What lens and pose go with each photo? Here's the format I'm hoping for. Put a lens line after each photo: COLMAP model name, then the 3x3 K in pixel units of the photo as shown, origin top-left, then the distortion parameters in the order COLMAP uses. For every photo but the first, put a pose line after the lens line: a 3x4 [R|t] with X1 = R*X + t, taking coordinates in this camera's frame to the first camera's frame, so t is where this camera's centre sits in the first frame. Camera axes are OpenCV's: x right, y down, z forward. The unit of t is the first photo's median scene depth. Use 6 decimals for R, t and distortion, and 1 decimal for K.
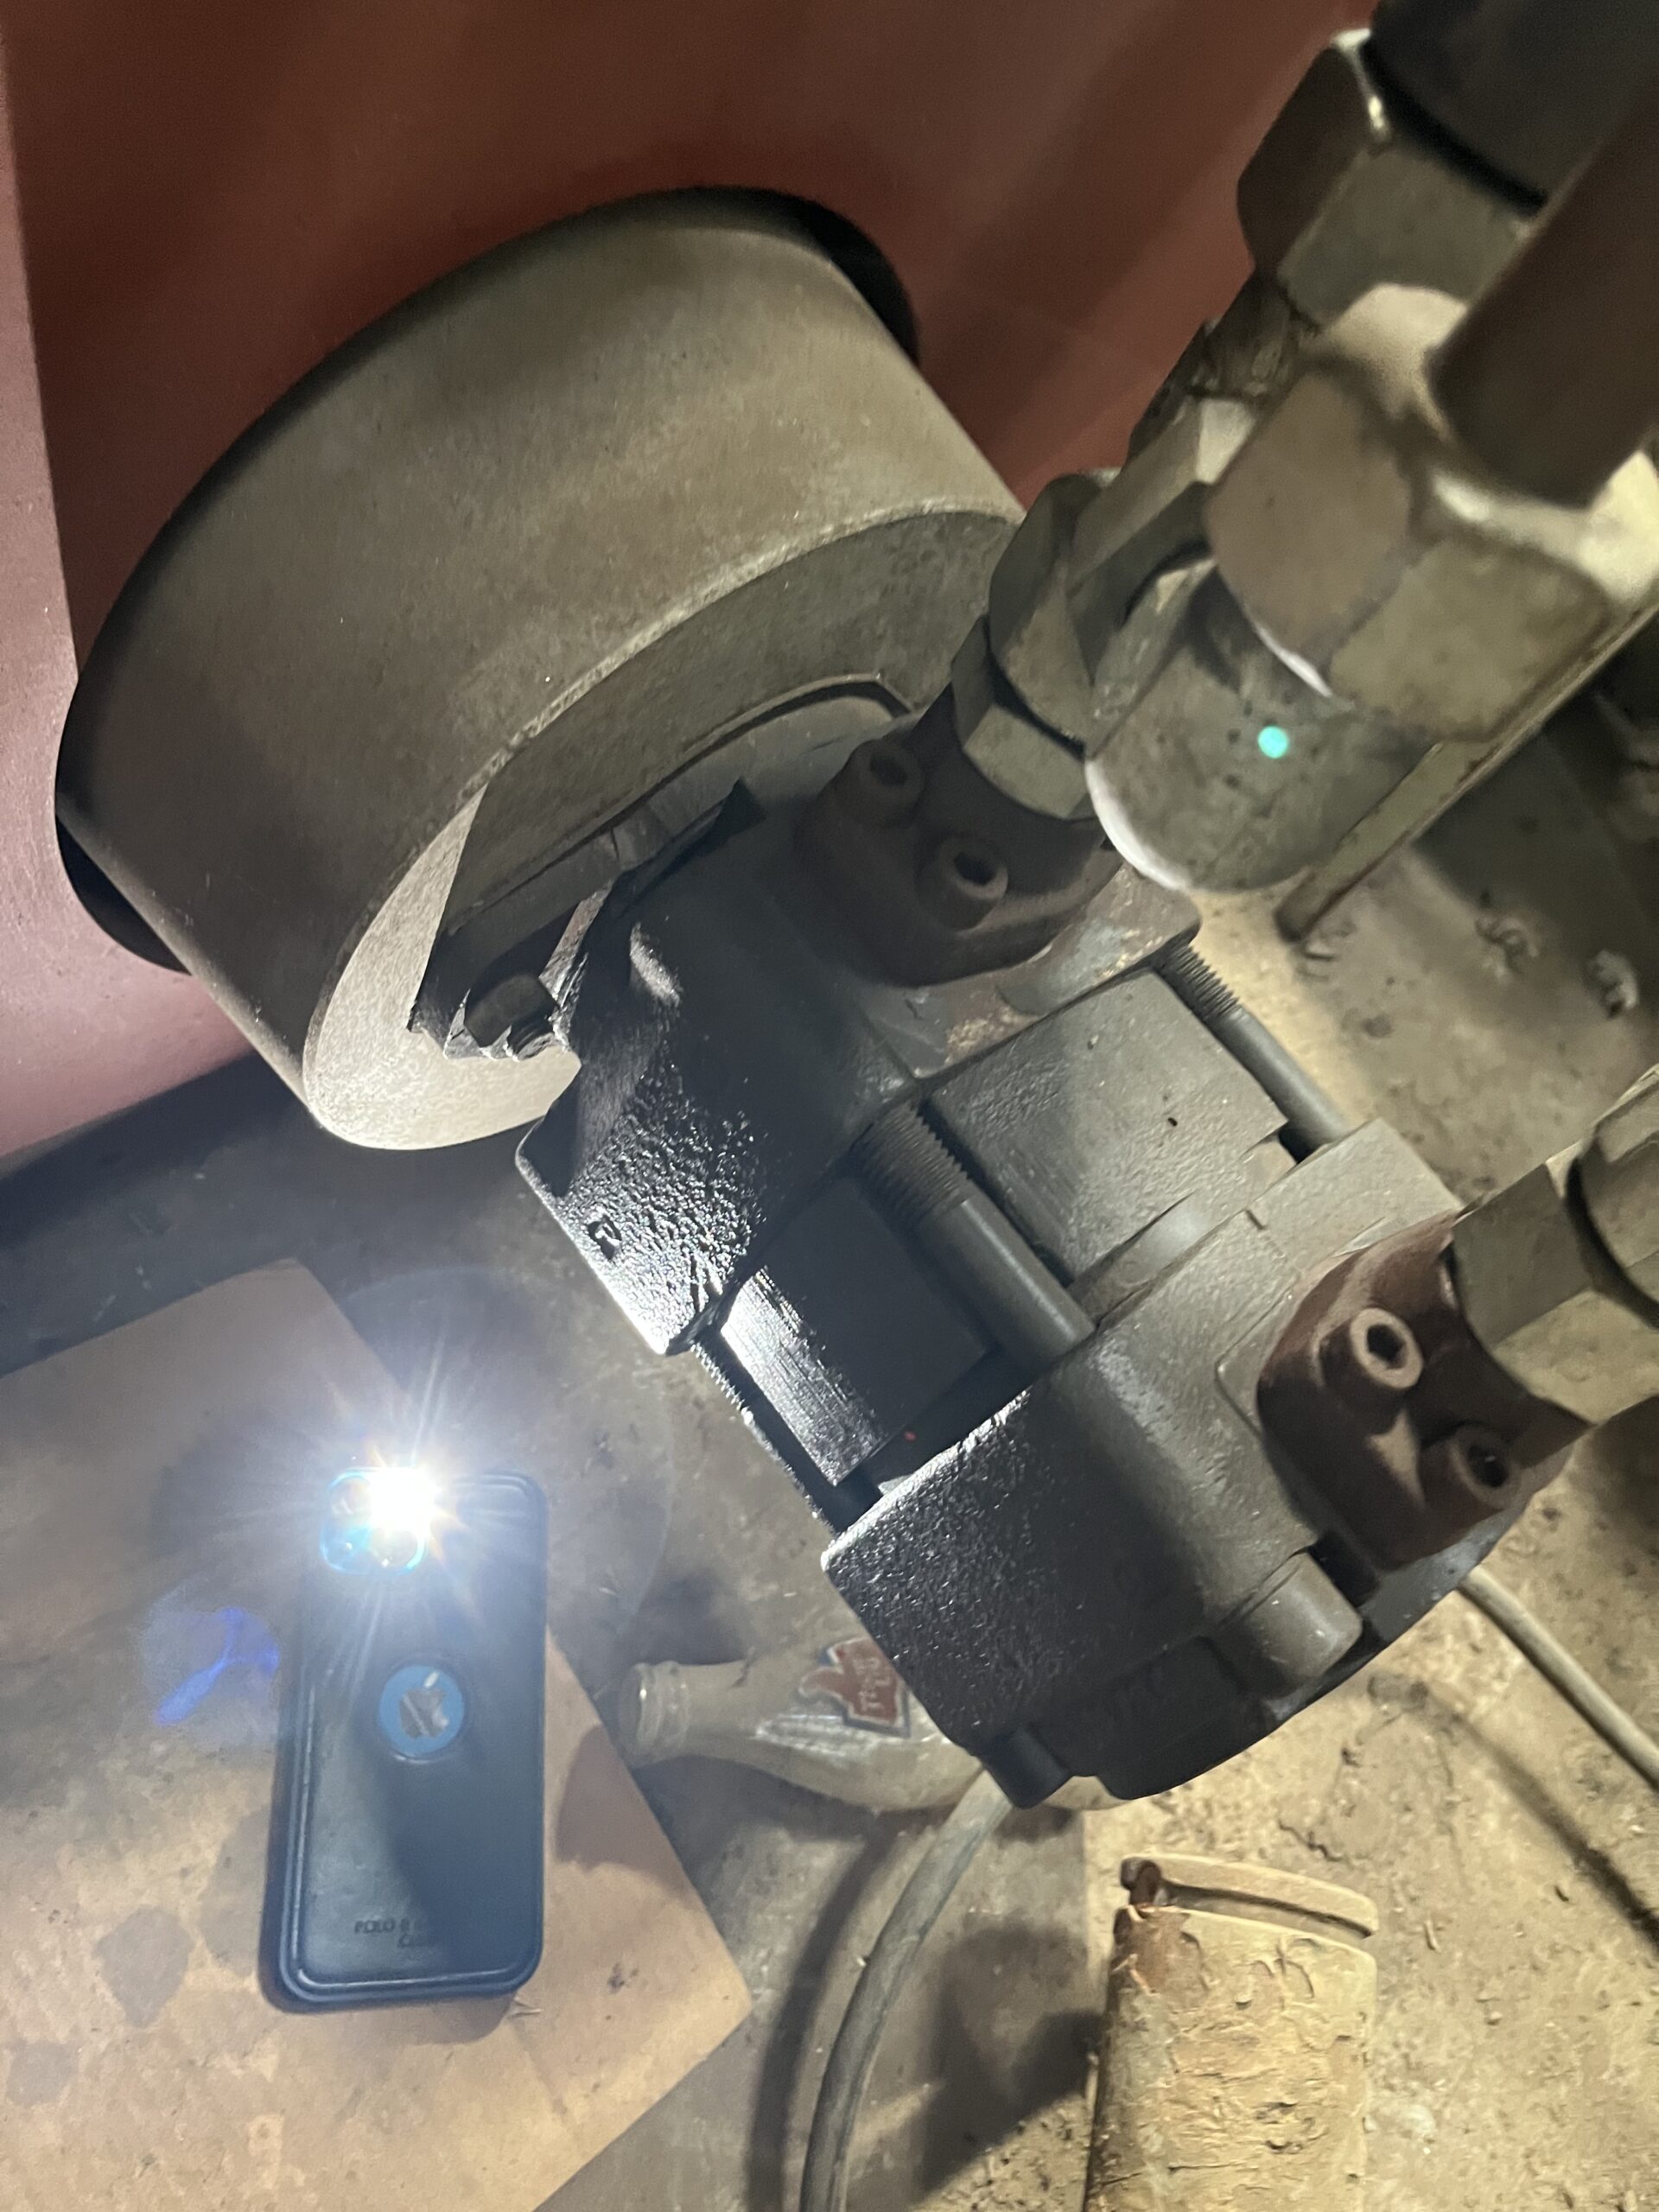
lens RADIAL K [[1669.8, 0, 953.0], [0, 1669.8, 1135.2], [0, 0, 1]] dist [0.055069, -0.082730]
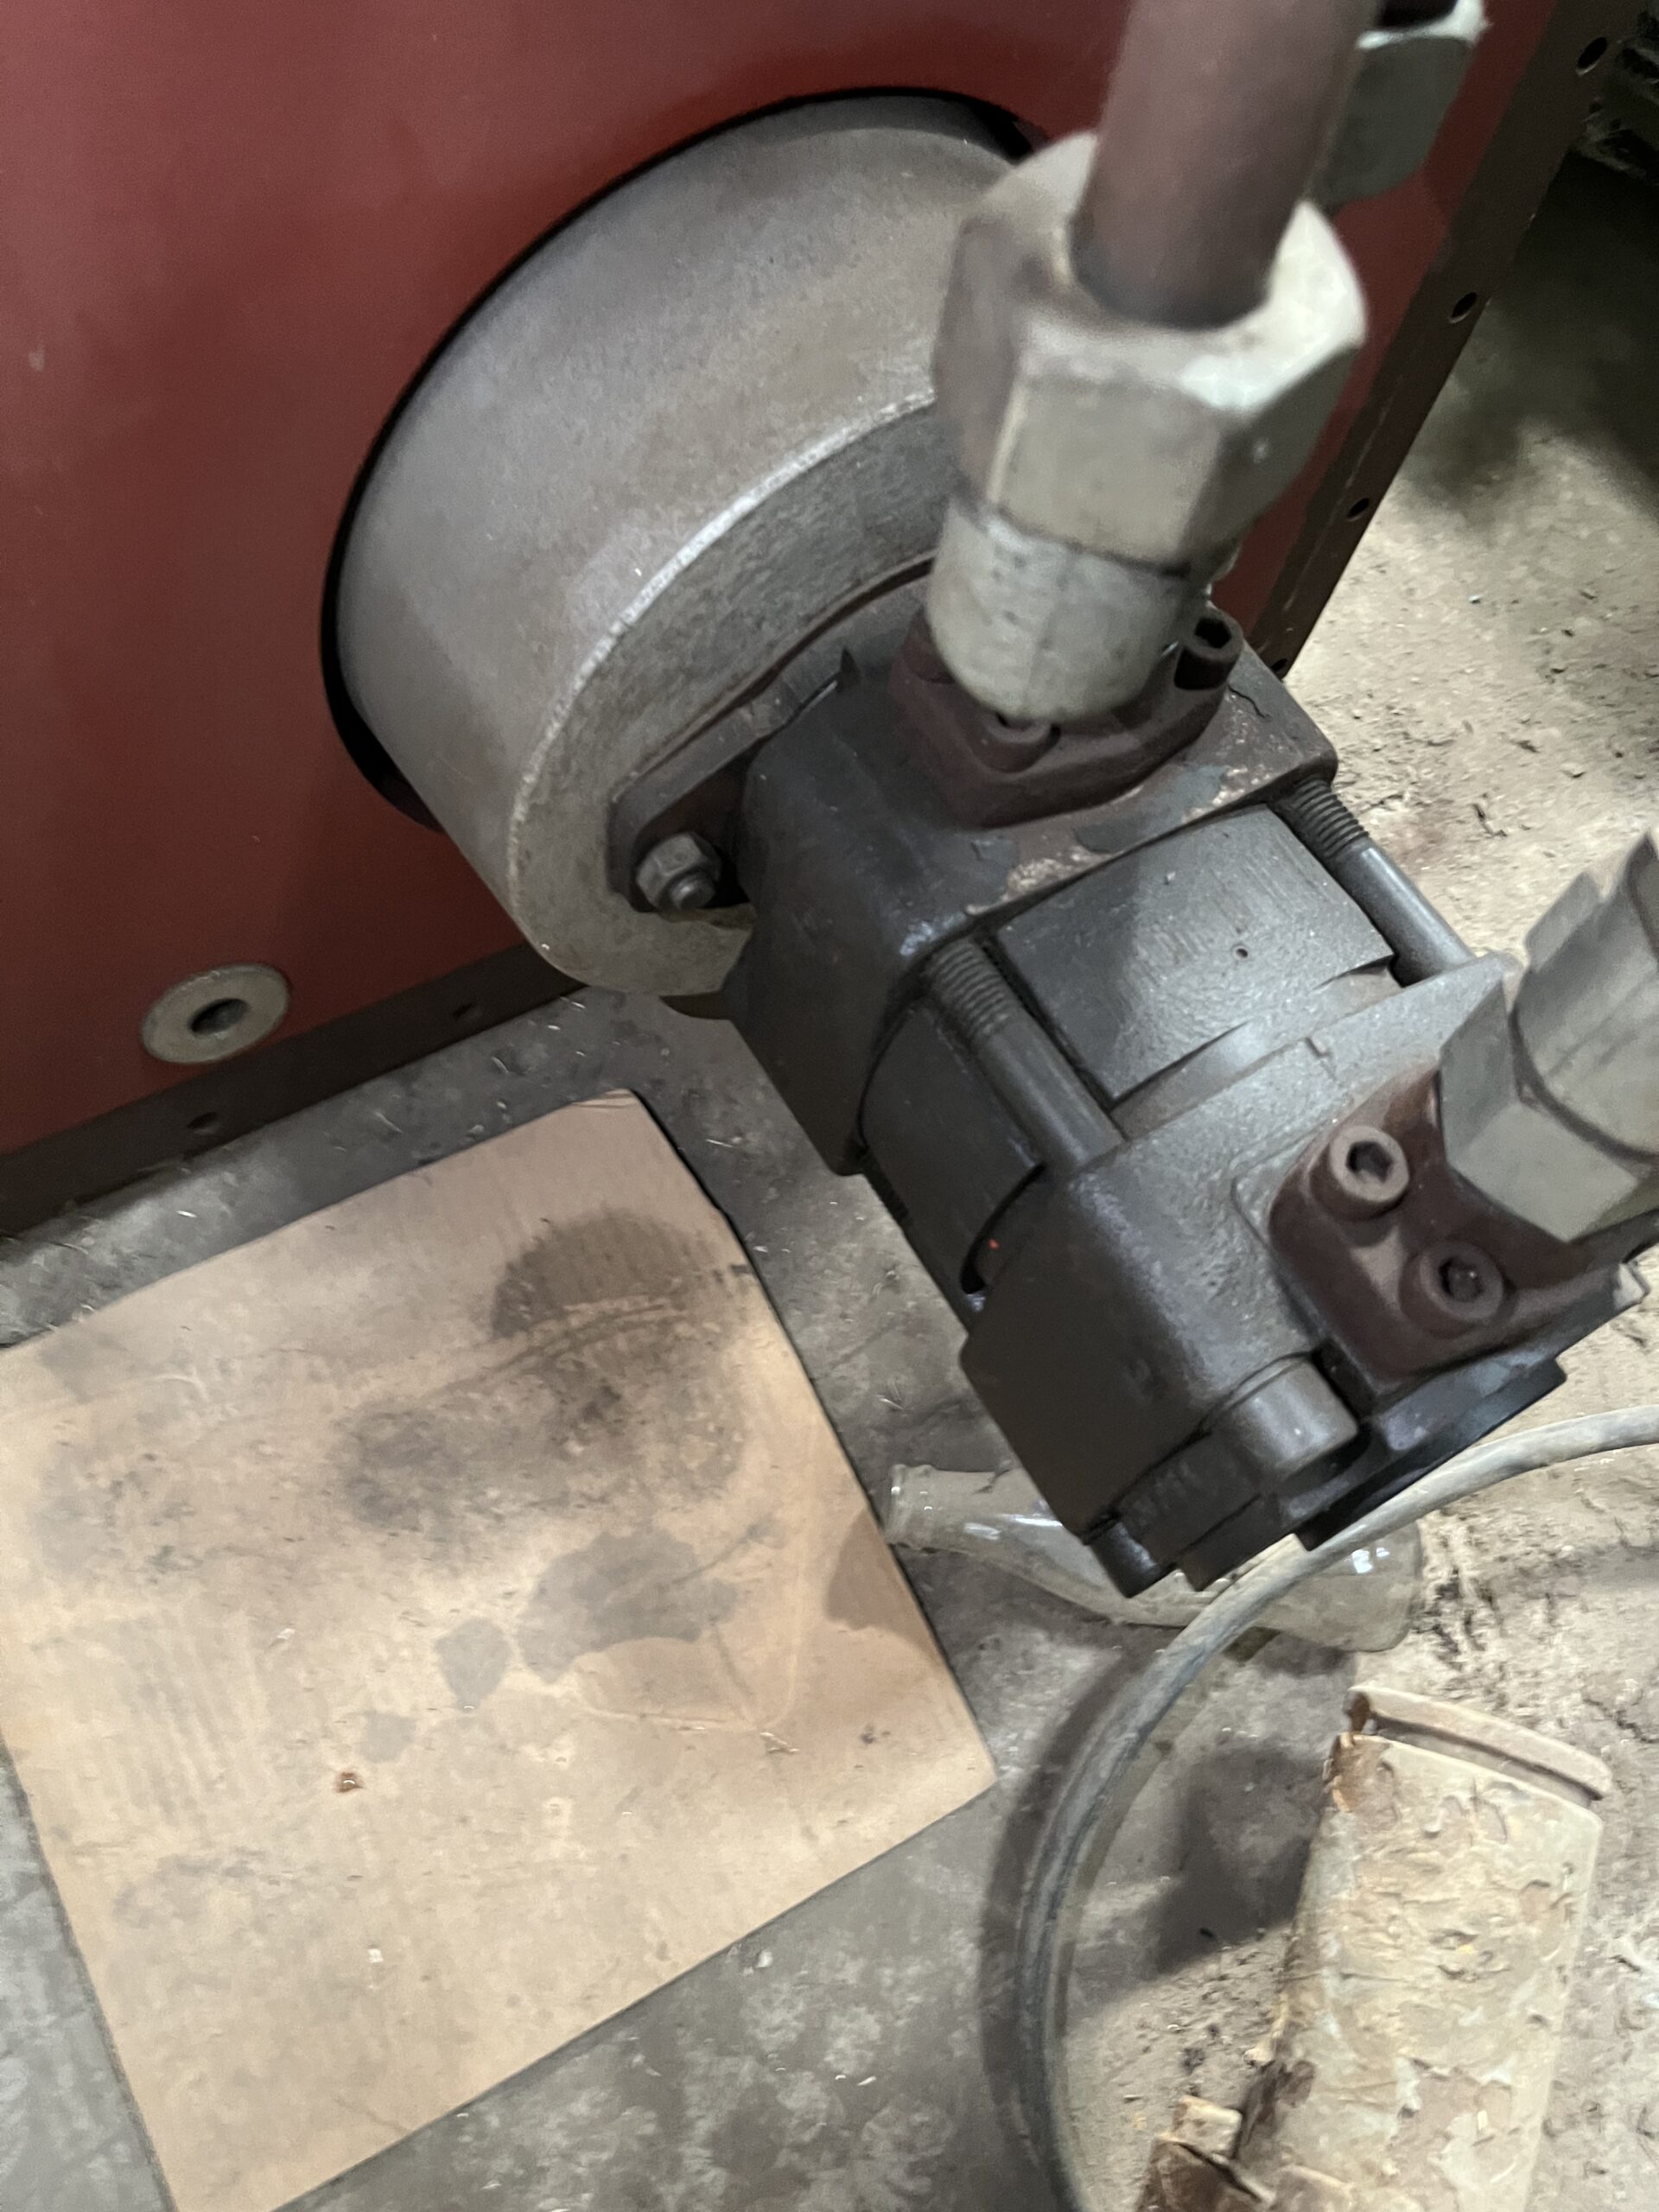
lens RADIAL K [[1626.1, 0, 829.5], [0, 1626.1, 1106.0], [0, 0, 1]] dist [0.025563, 0.001396]
pose [[0.951060, 0.014827, -0.308650, 0.130341], [0.004682, 0.998042, 0.062372, 0.014273], [0.308971, -0.060764, 0.949128, -0.025675]]
